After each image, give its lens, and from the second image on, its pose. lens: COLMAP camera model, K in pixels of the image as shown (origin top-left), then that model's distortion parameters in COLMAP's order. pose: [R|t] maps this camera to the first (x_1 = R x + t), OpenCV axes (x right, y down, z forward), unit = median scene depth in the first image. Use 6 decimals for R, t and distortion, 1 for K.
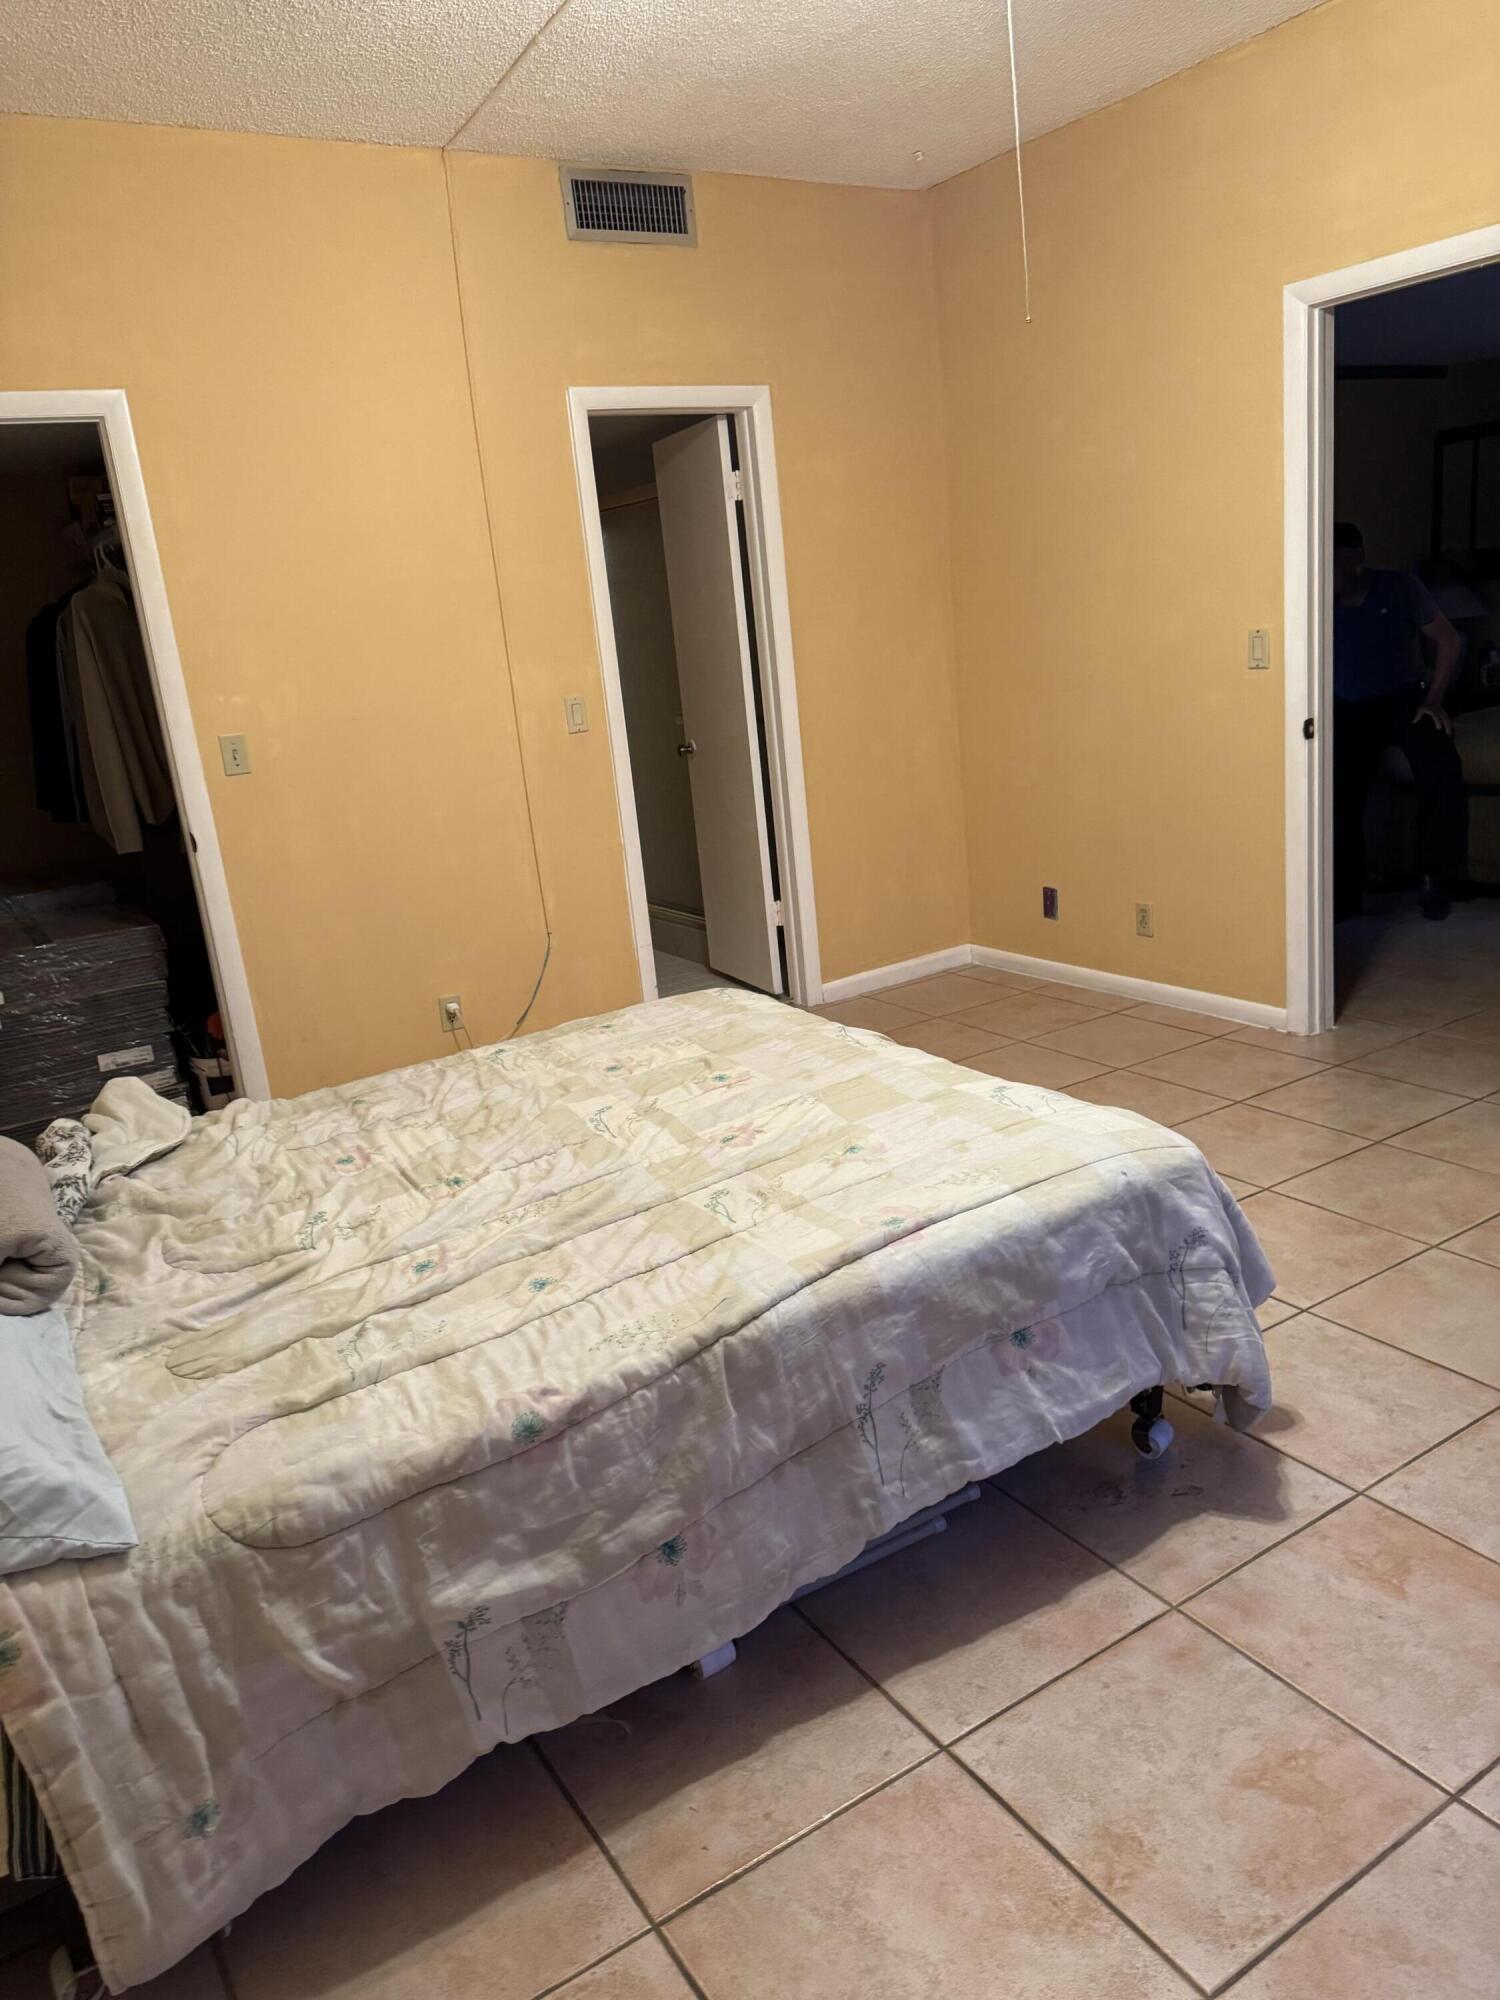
lens RADIAL K [[1433.2, 0, 743.3], [0, 1433.2, 955.4], [0, 0, 1]] dist [-0.001411, -0.010032]
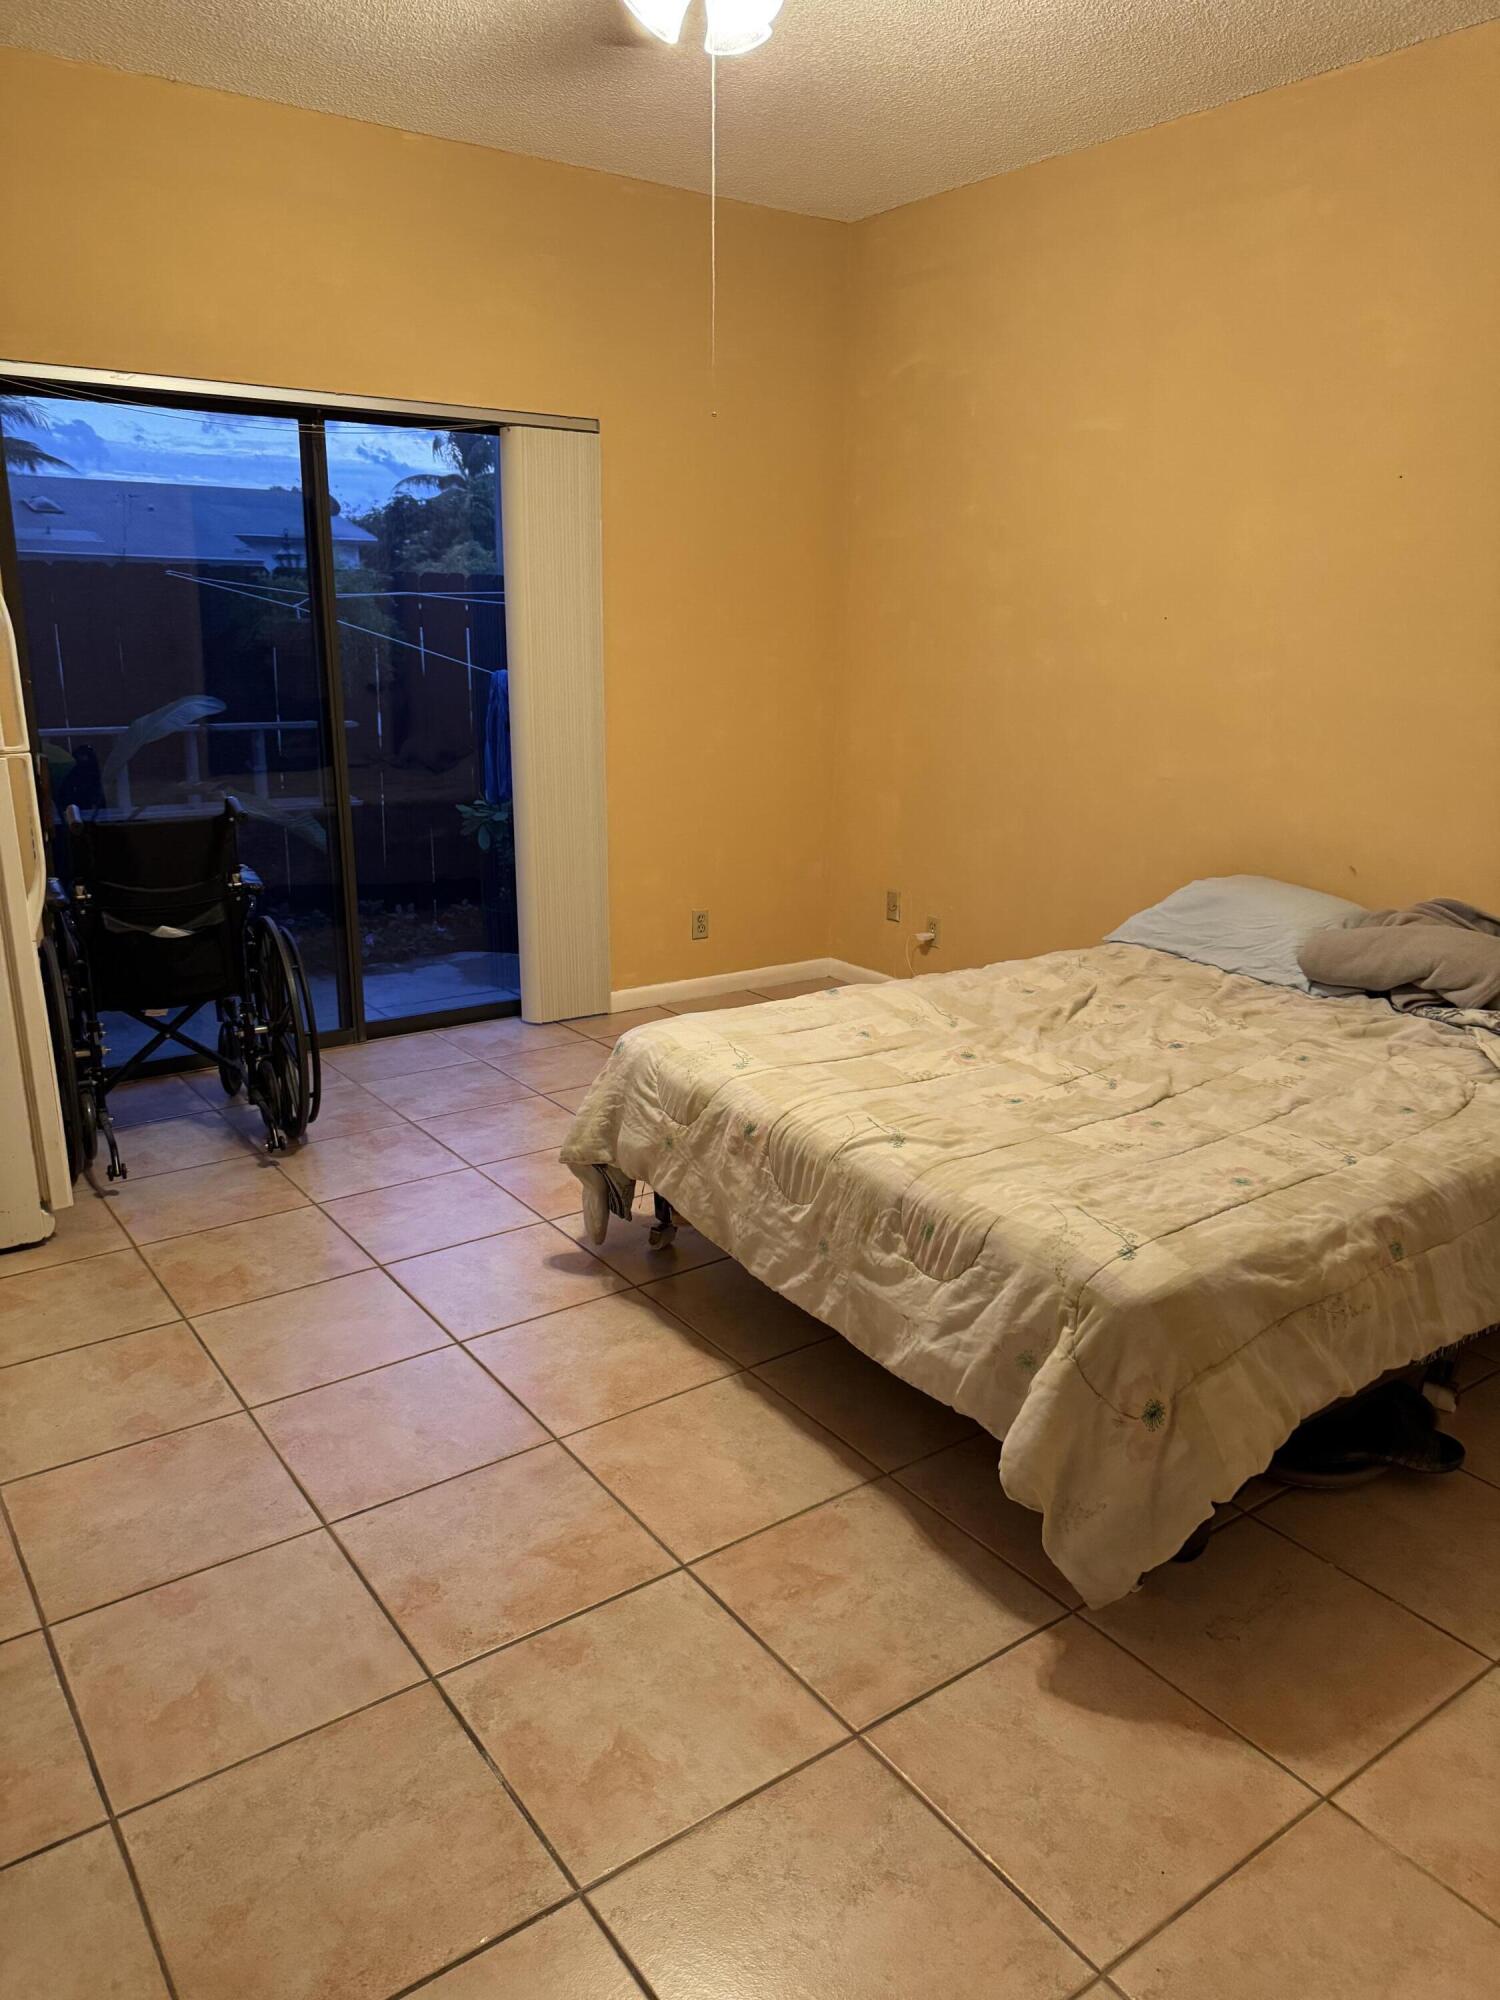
lens RADIAL K [[1373.1, 0, 750.0], [0, 1373.1, 1000.0], [0, 0, 1]] dist [0.158380, -0.350372]
pose [[-0.994596, 0.096802, -0.037513, 0.222490], [0.067063, 0.874905, 0.479629, -0.504657], [0.079249, 0.474522, -0.876669, 2.036727]]
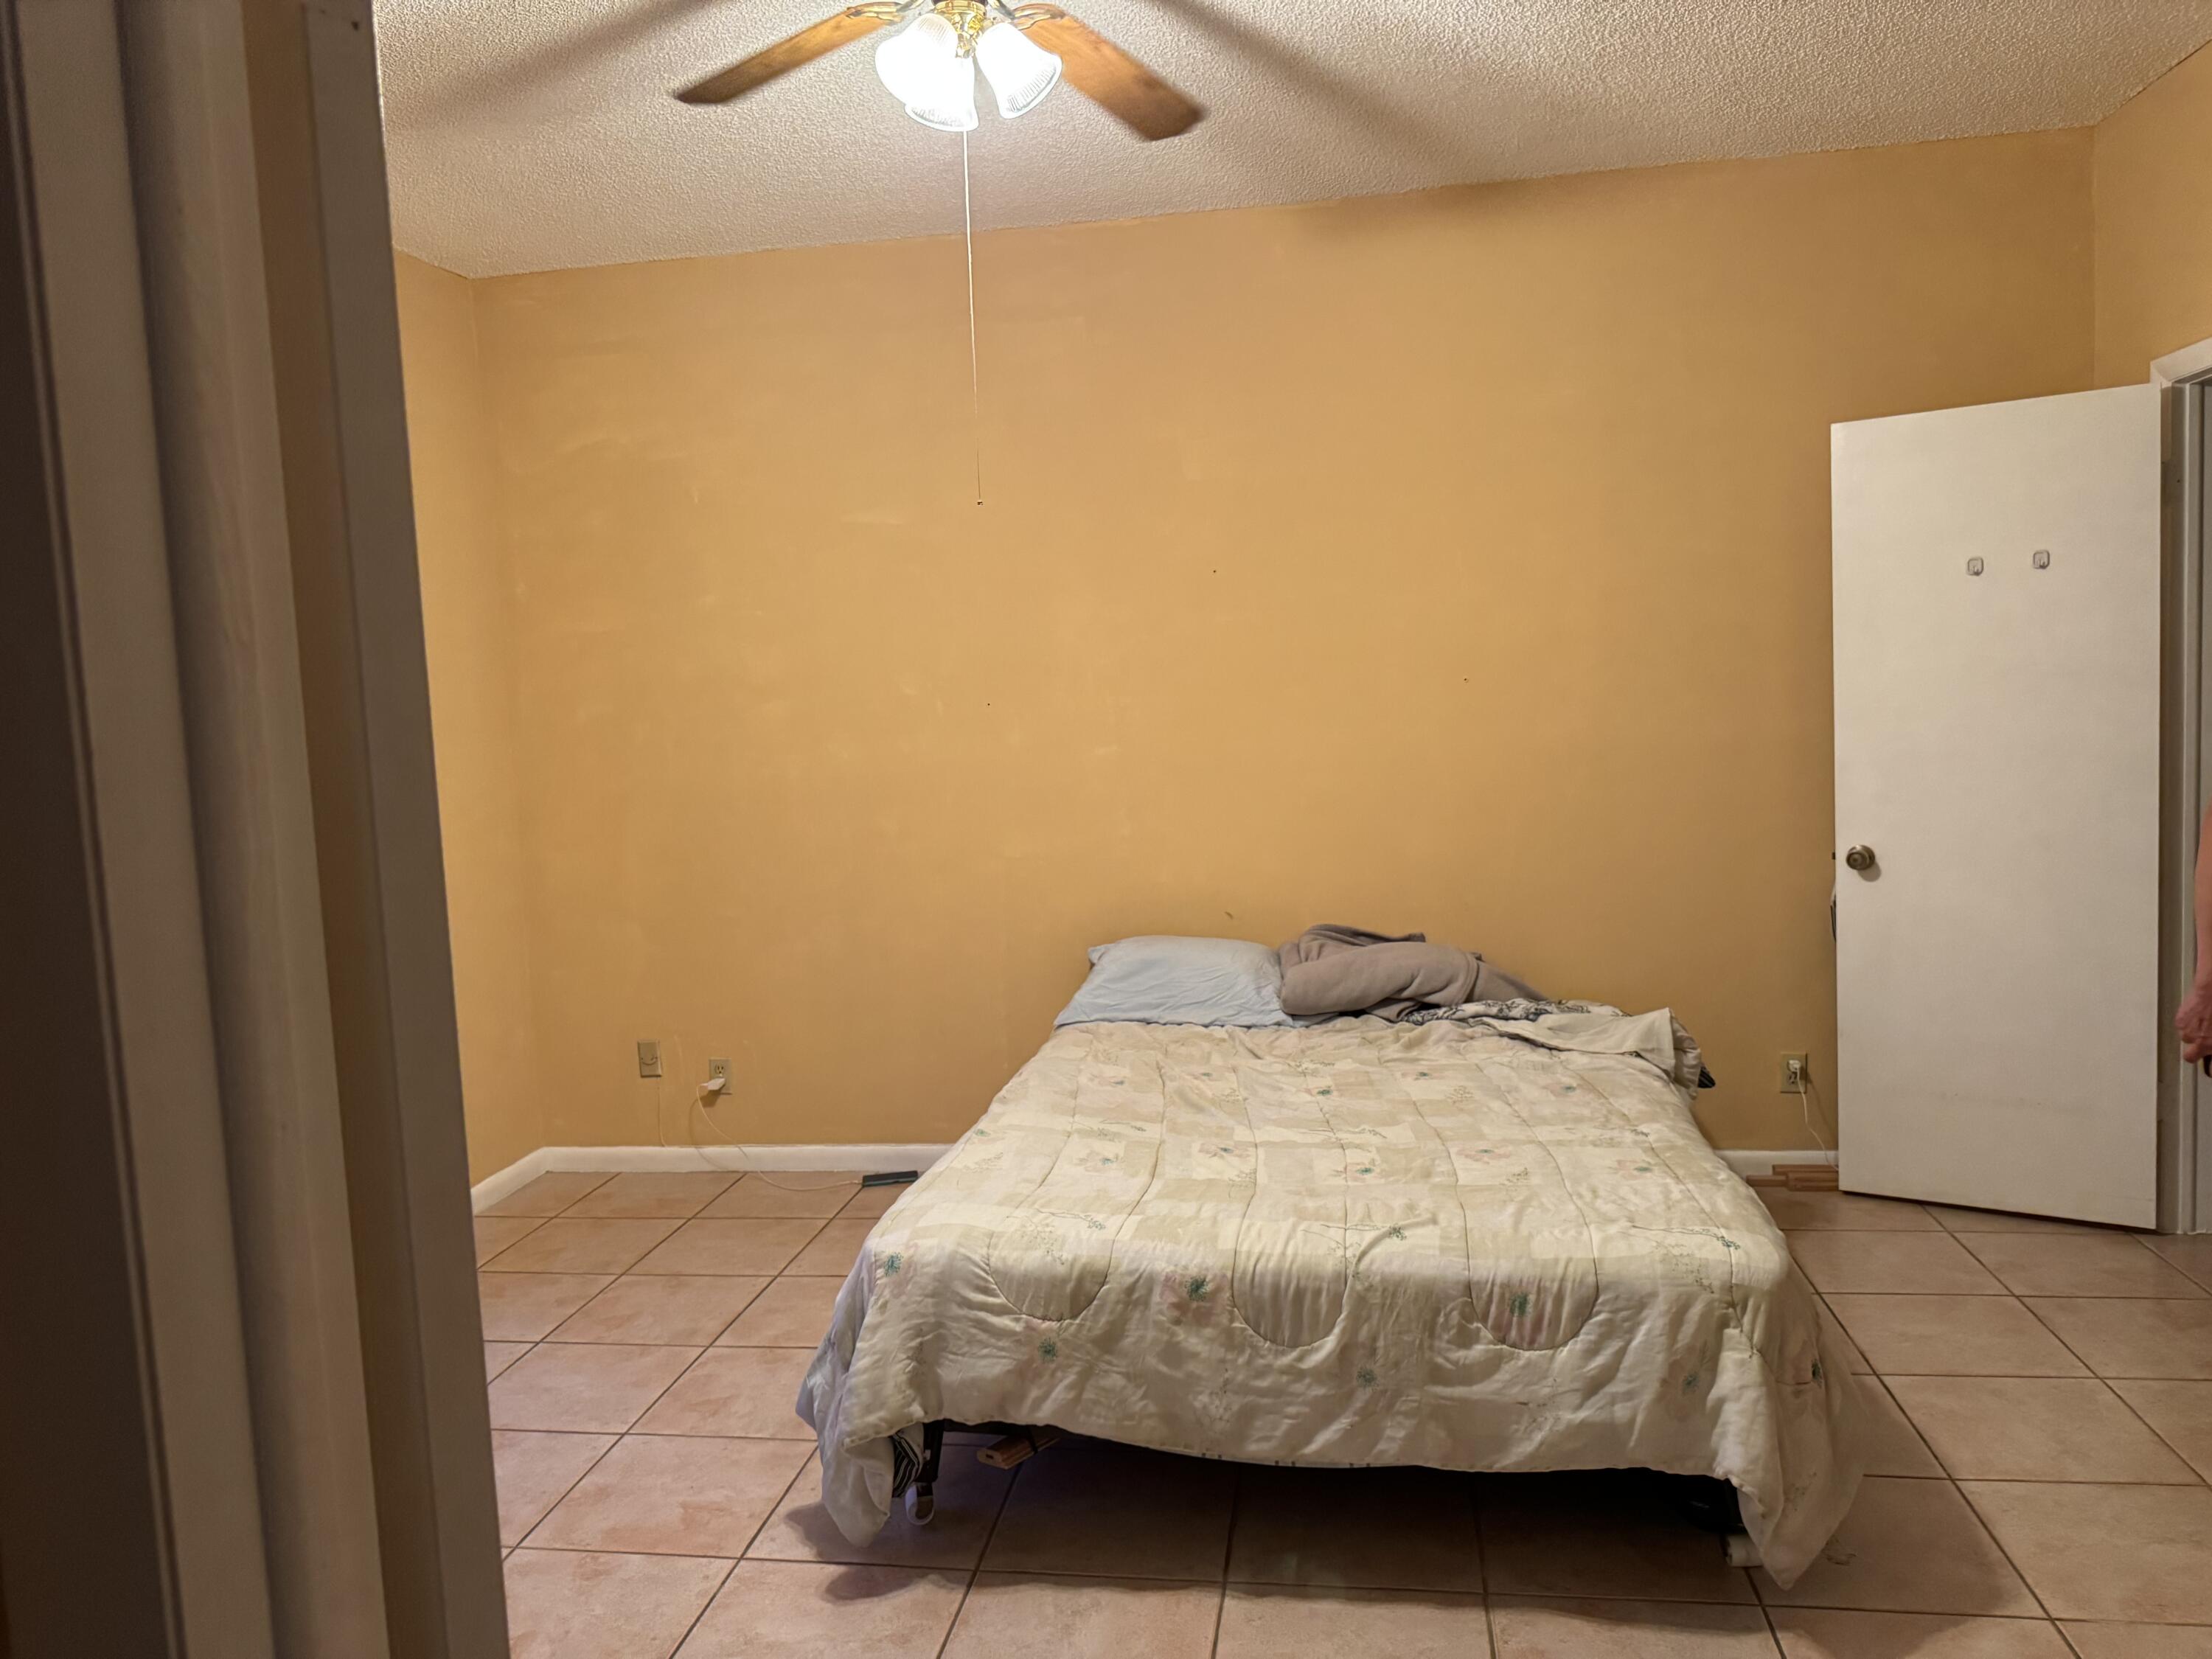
lens RADIAL K [[1518.7, 0, 1106.0], [0, 1518.7, 829.5], [0, 0, 1]] dist [0.158380, -0.350372]
pose [[-0.649649, 0.194384, -0.734964, 0.927425], [-0.064380, 0.949219, 0.307957, -0.500892], [0.757504, 0.247381, -0.604145, 1.637962]]
